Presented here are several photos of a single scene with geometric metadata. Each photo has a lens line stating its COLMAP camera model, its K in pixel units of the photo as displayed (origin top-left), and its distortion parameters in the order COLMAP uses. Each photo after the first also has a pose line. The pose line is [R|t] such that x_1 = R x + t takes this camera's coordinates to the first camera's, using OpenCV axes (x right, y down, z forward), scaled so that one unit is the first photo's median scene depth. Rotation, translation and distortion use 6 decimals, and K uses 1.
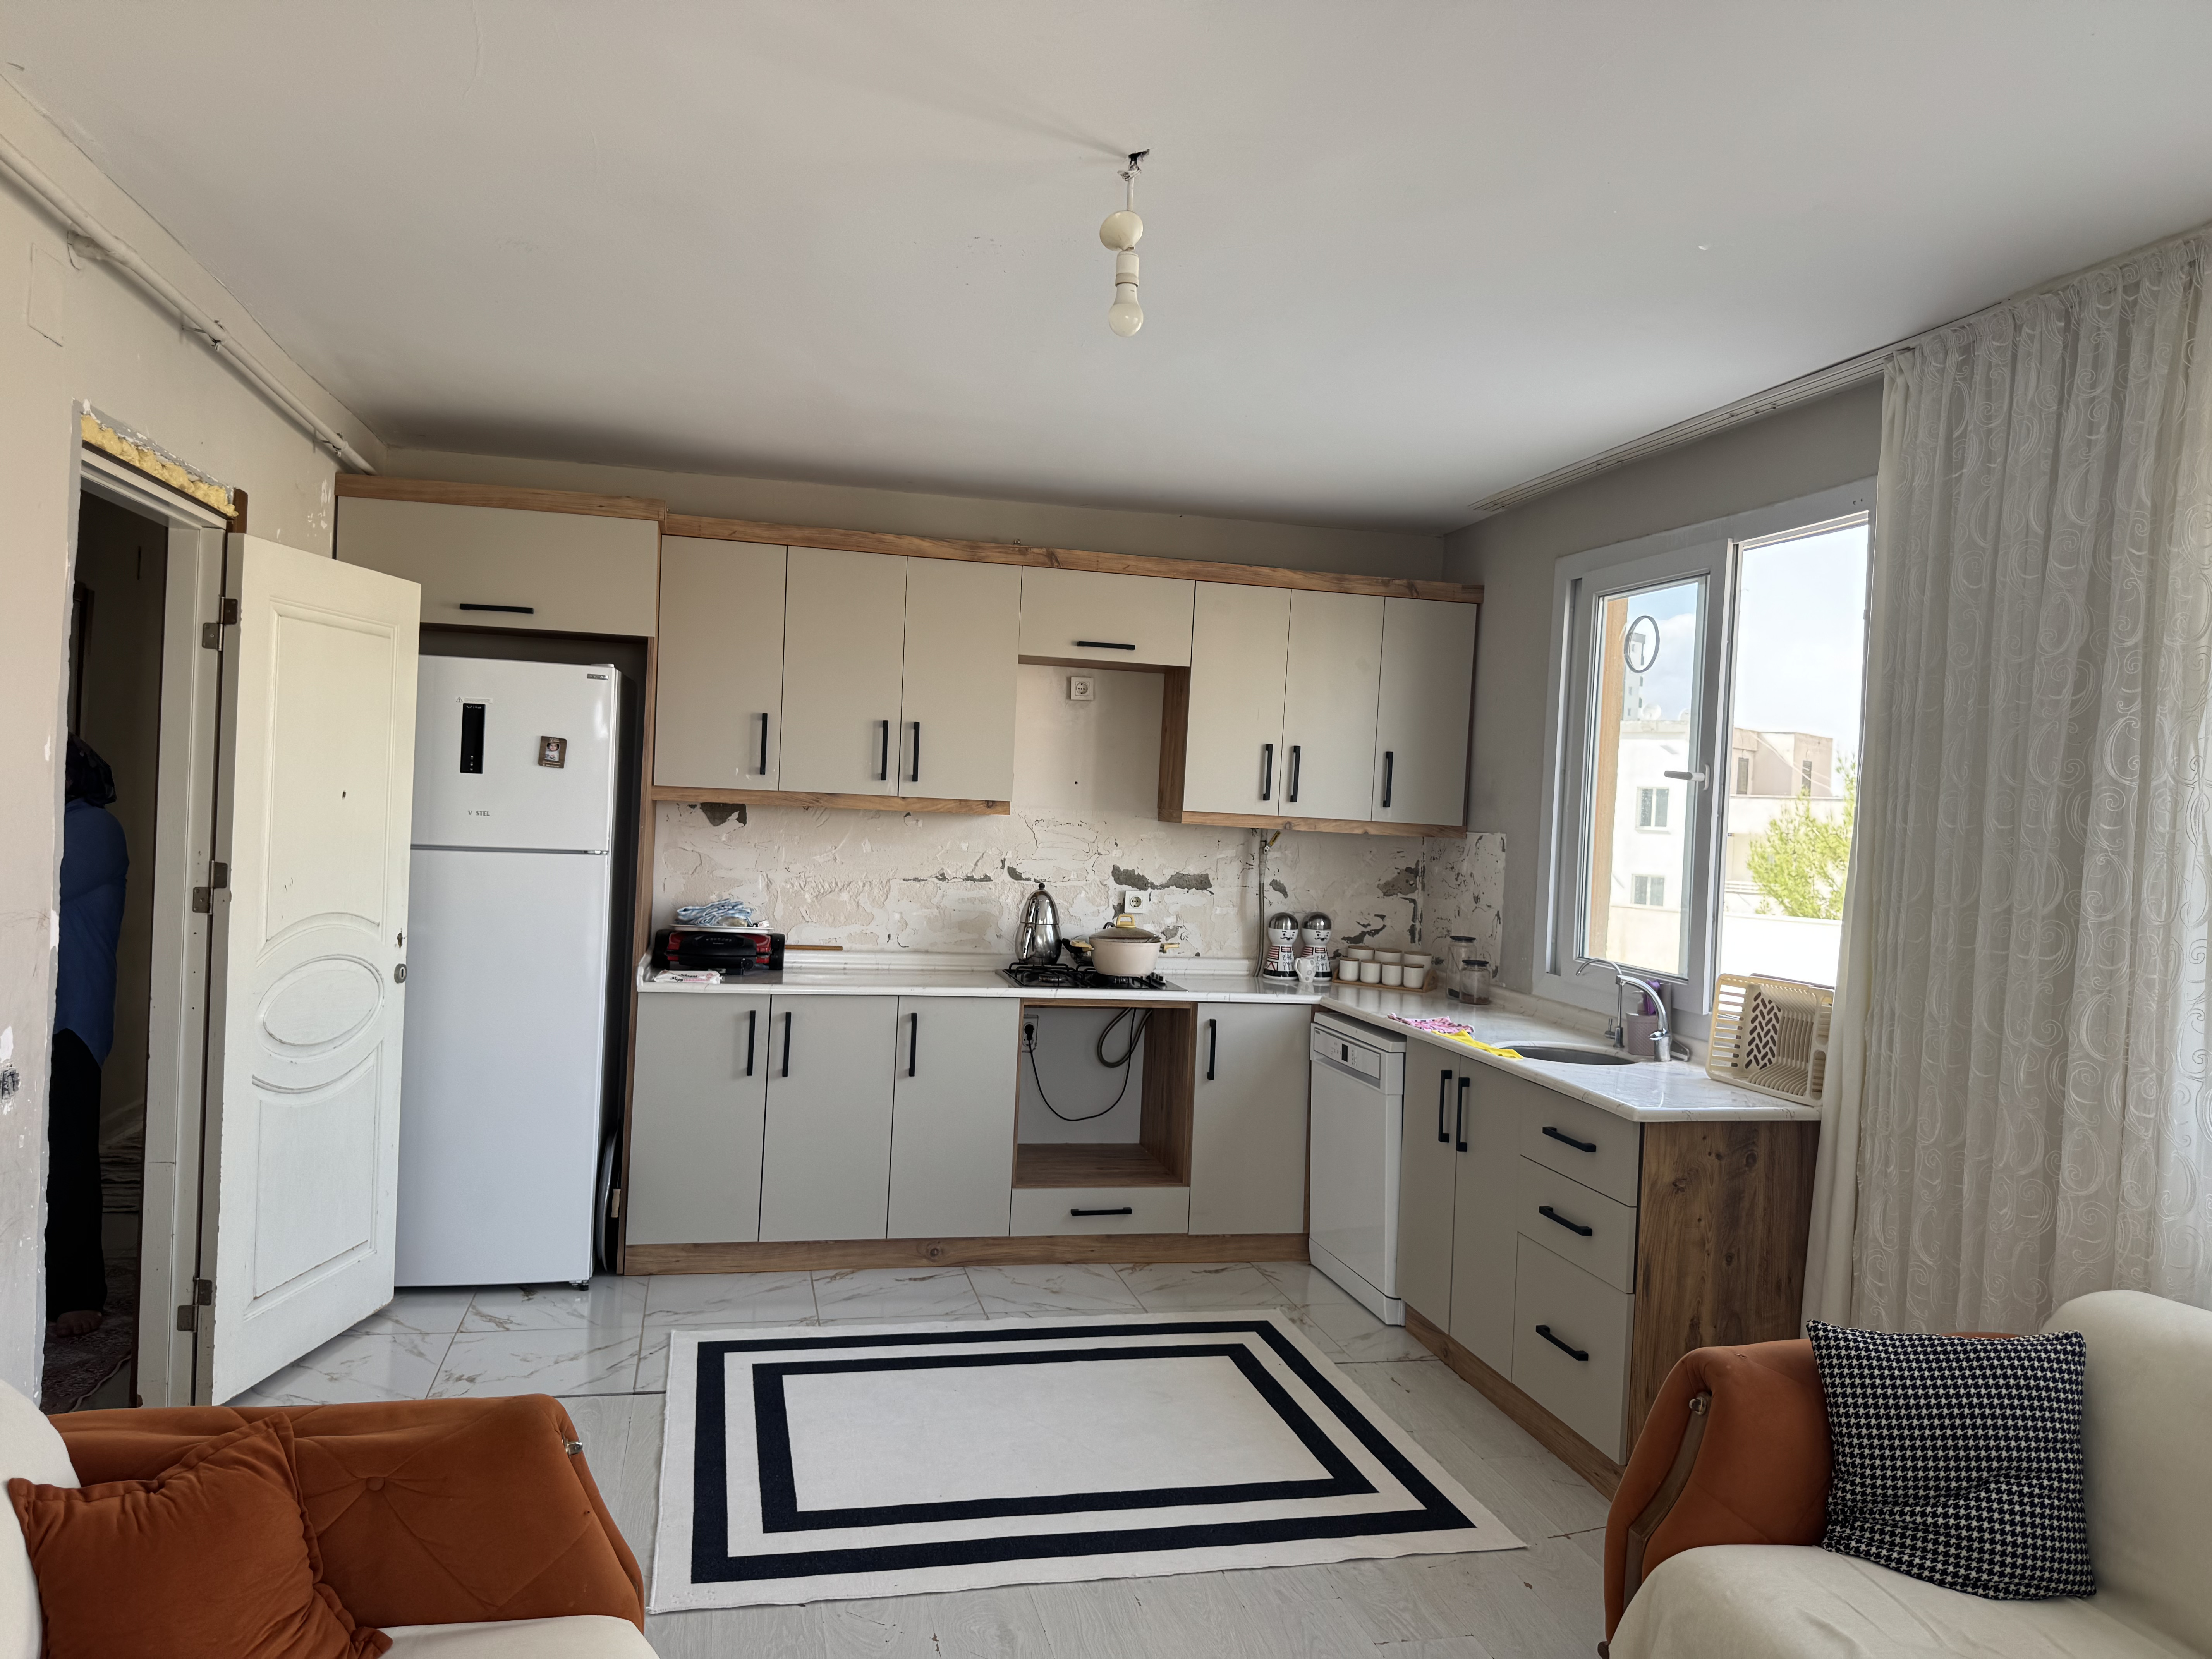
lens RADIAL K [[1557.1, 0, 1076.2], [0, 1557.1, 822.3], [0, 0, 1]] dist [0.134735, -0.235164]
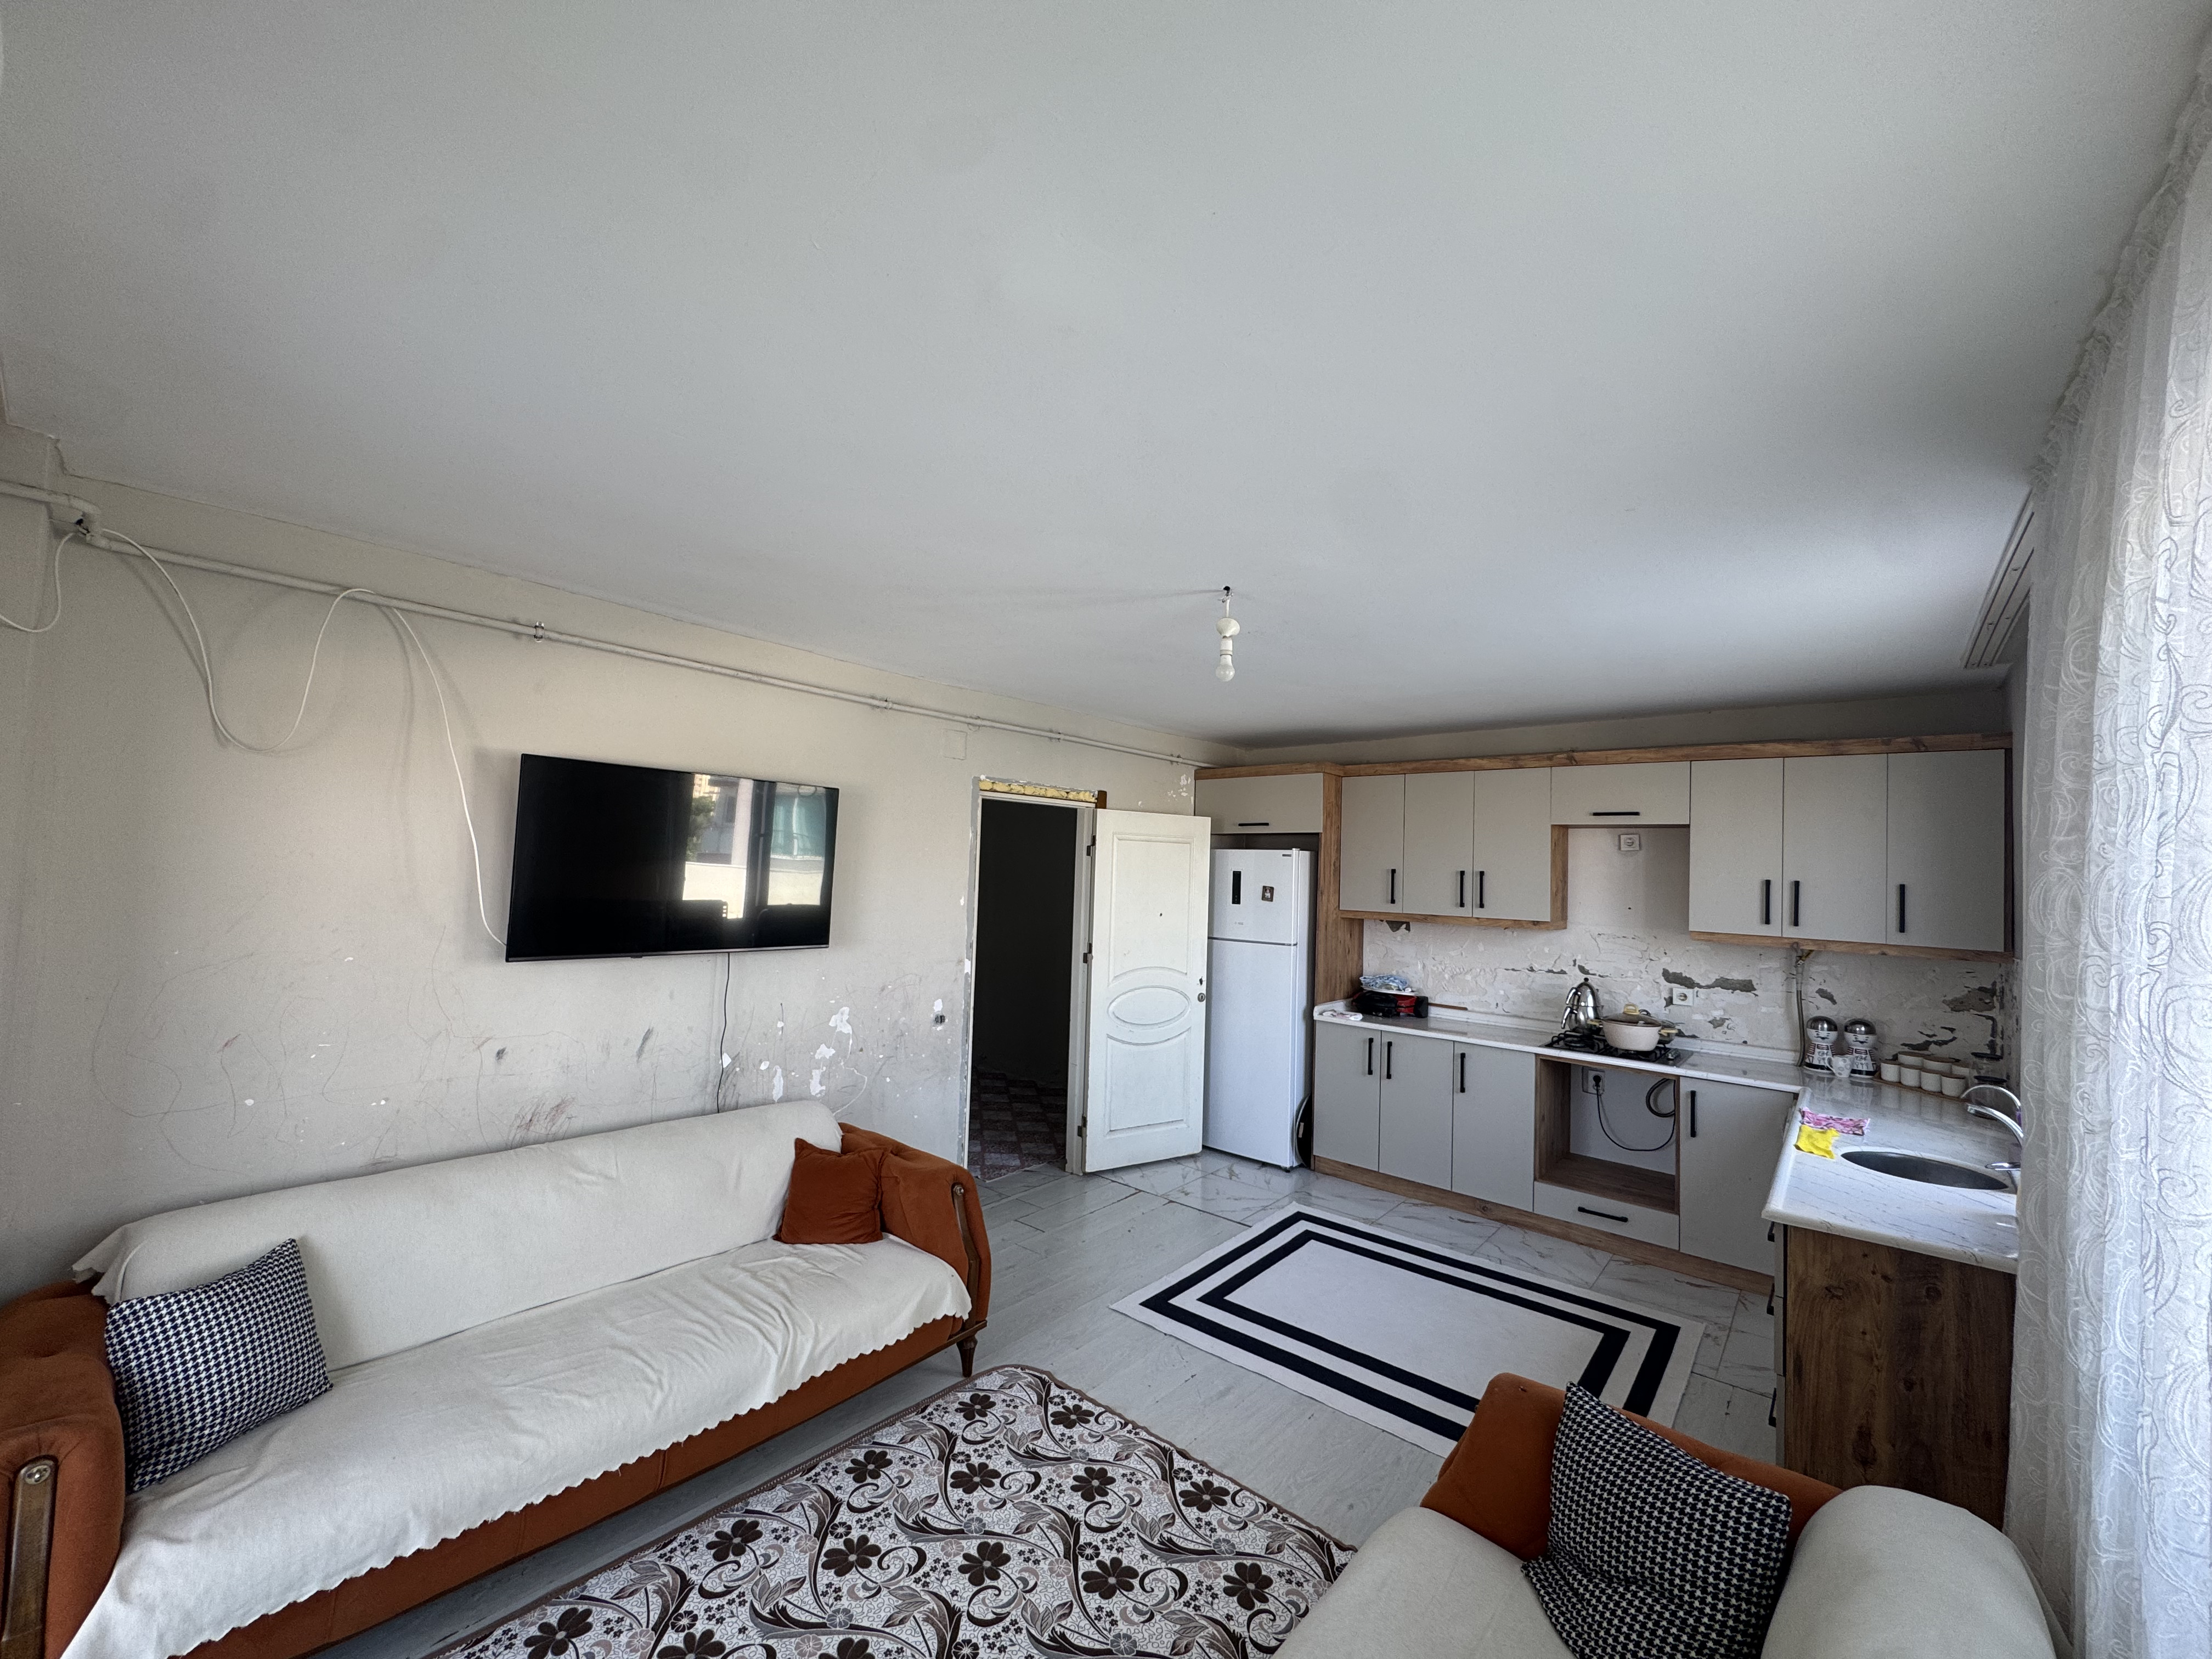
lens RADIAL K [[883.8, 0, 1101.3], [0, 883.8, 835.1], [0, 0, 1]] dist [-0.000881, 0.000128]
pose [[0.587748, -0.058614, -0.806918, 0.413256], [-0.014742, 0.996431, -0.083118, -0.019966], [0.808910, 0.060748, 0.584786, 0.146256]]
